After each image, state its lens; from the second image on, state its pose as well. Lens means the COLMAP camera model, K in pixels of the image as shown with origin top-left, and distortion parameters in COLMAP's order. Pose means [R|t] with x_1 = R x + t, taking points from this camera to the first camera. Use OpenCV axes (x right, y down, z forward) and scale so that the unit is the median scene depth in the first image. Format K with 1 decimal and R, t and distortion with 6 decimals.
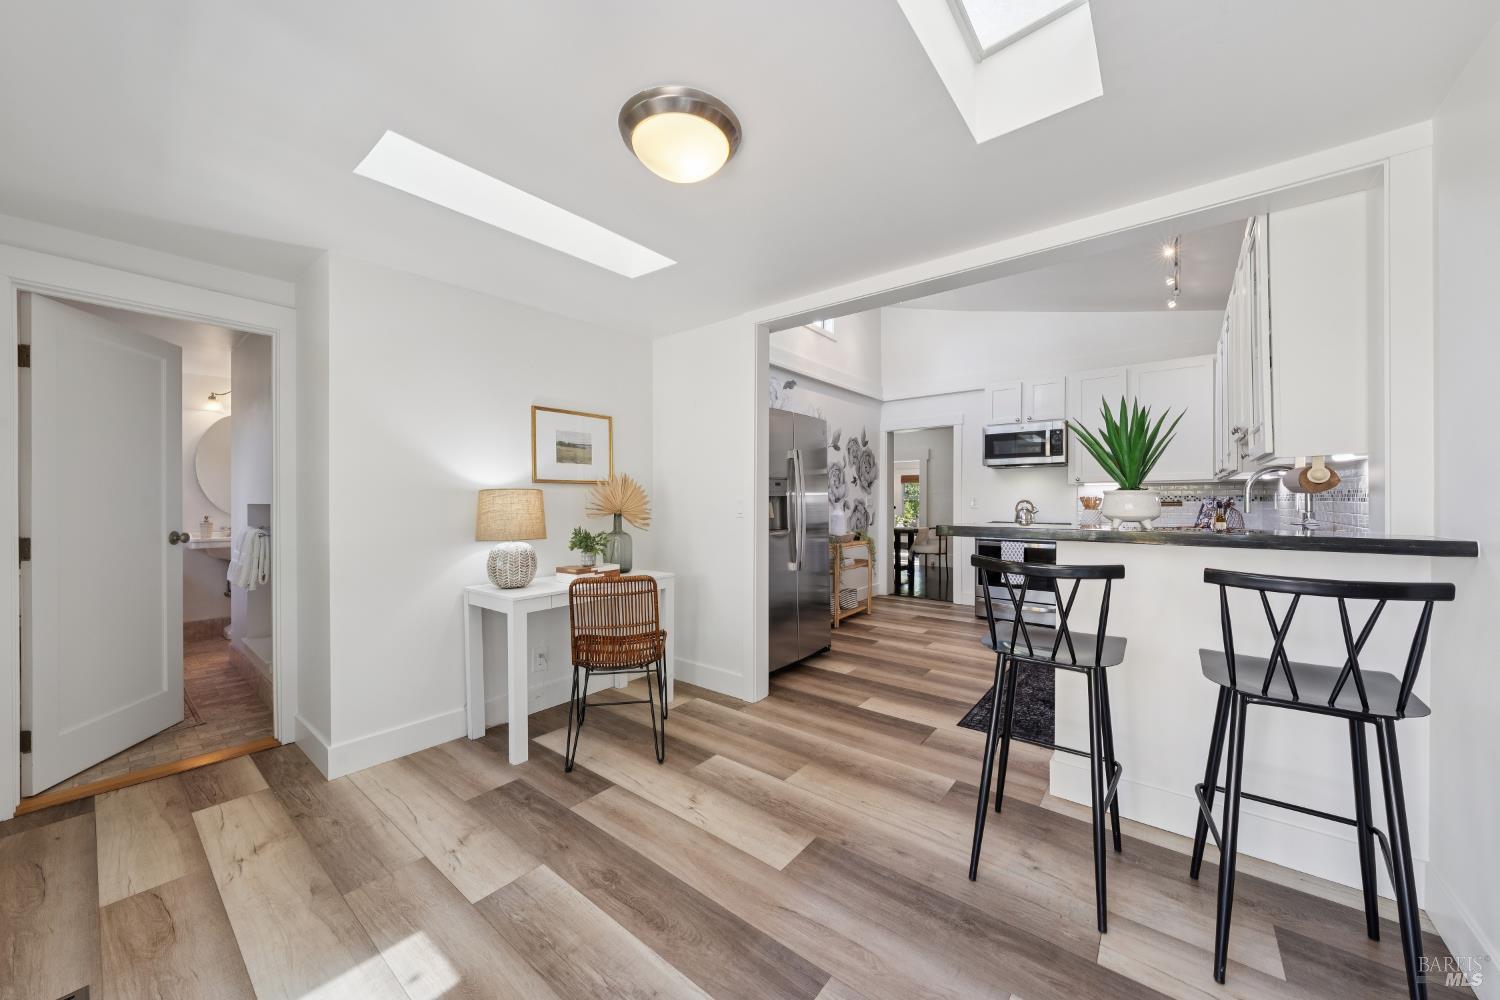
lens RADIAL K [[532.8, 0, 753.5], [0, 532.8, 505.8], [0, 0, 1]] dist [-0.000982, -0.000245]
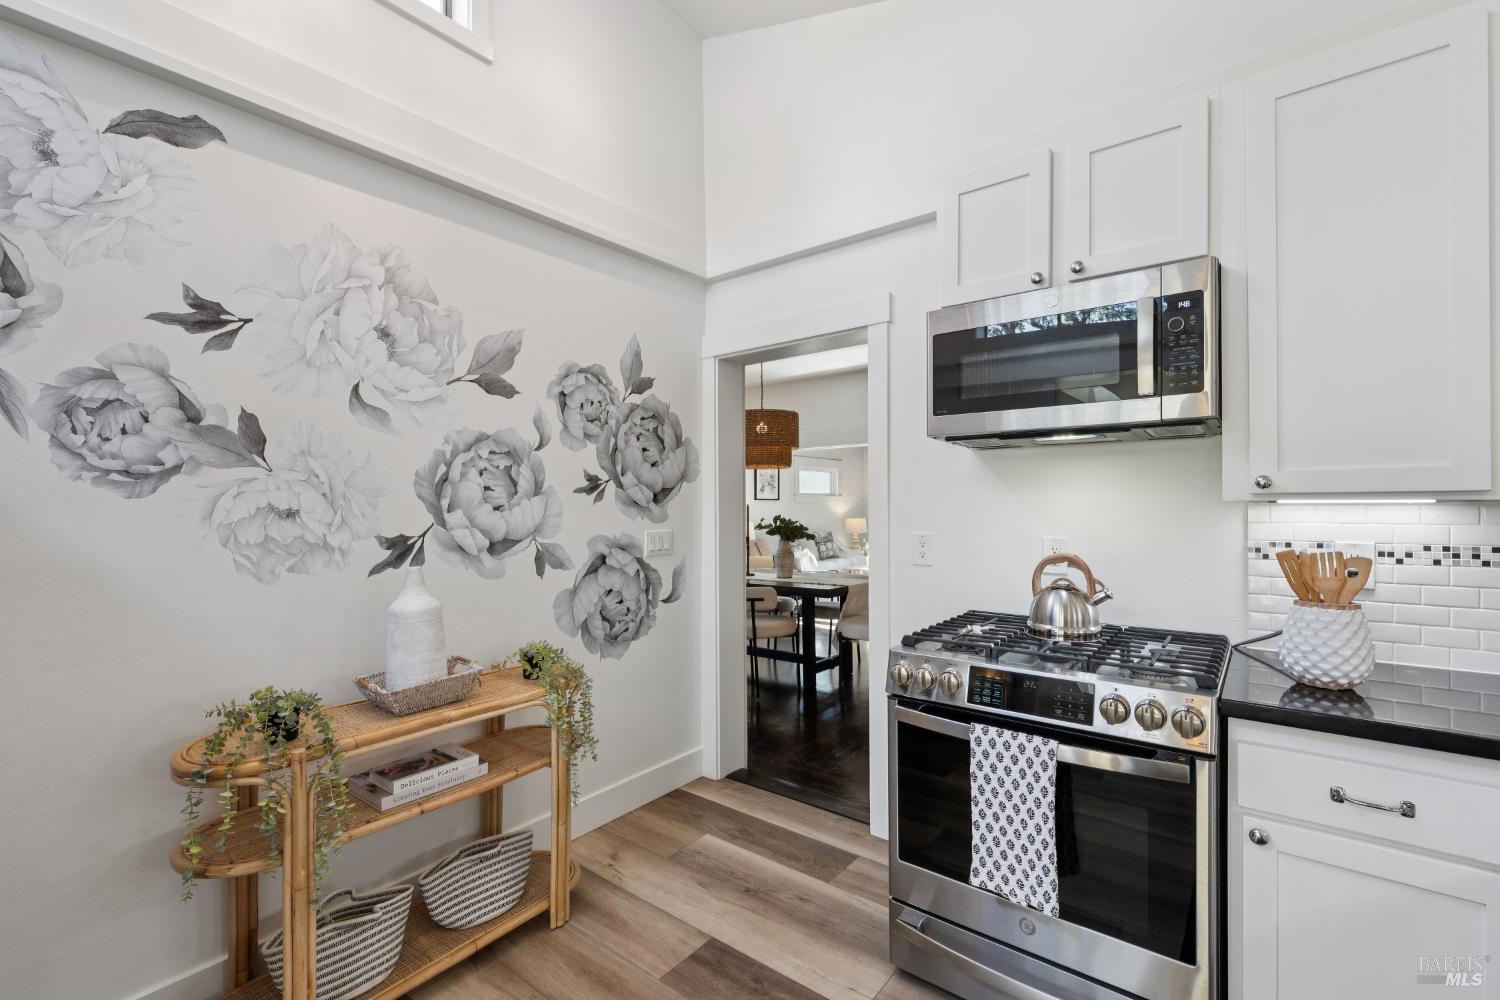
lens RADIAL K [[648.6, 0, 760.4], [0, 648.6, 504.4], [0, 0, 1]] dist [-0.000001, -0.000090]
pose [[0.999964, -0.005377, 0.006574, 0.305306], [0.005420, 0.999964, -0.006529, -0.031898], [-0.006538, 0.006564, 0.999957, 0.578408]]
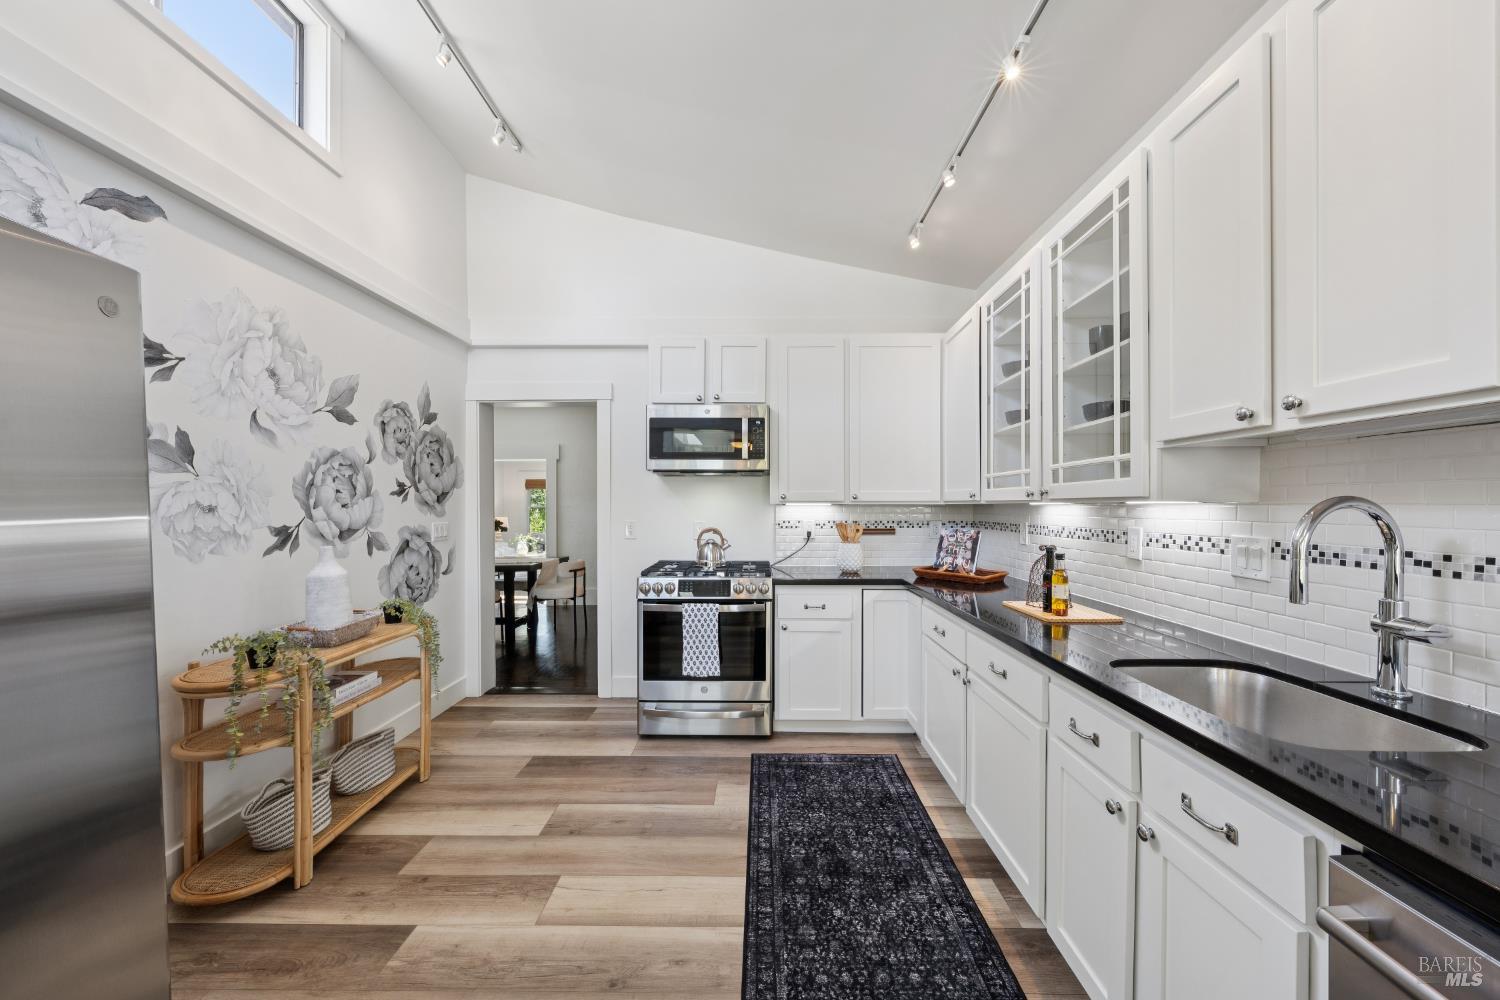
lens RADIAL K [[532.8, 0, 753.5], [0, 532.8, 505.8], [0, 0, 1]] dist [-0.000982, -0.000245]
pose [[0.790041, -0.000787, 0.613054, 0.148710], [0.003921, 0.999985, -0.003769, -0.030231], [-0.613042, 0.005381, 0.790032, 0.423596]]
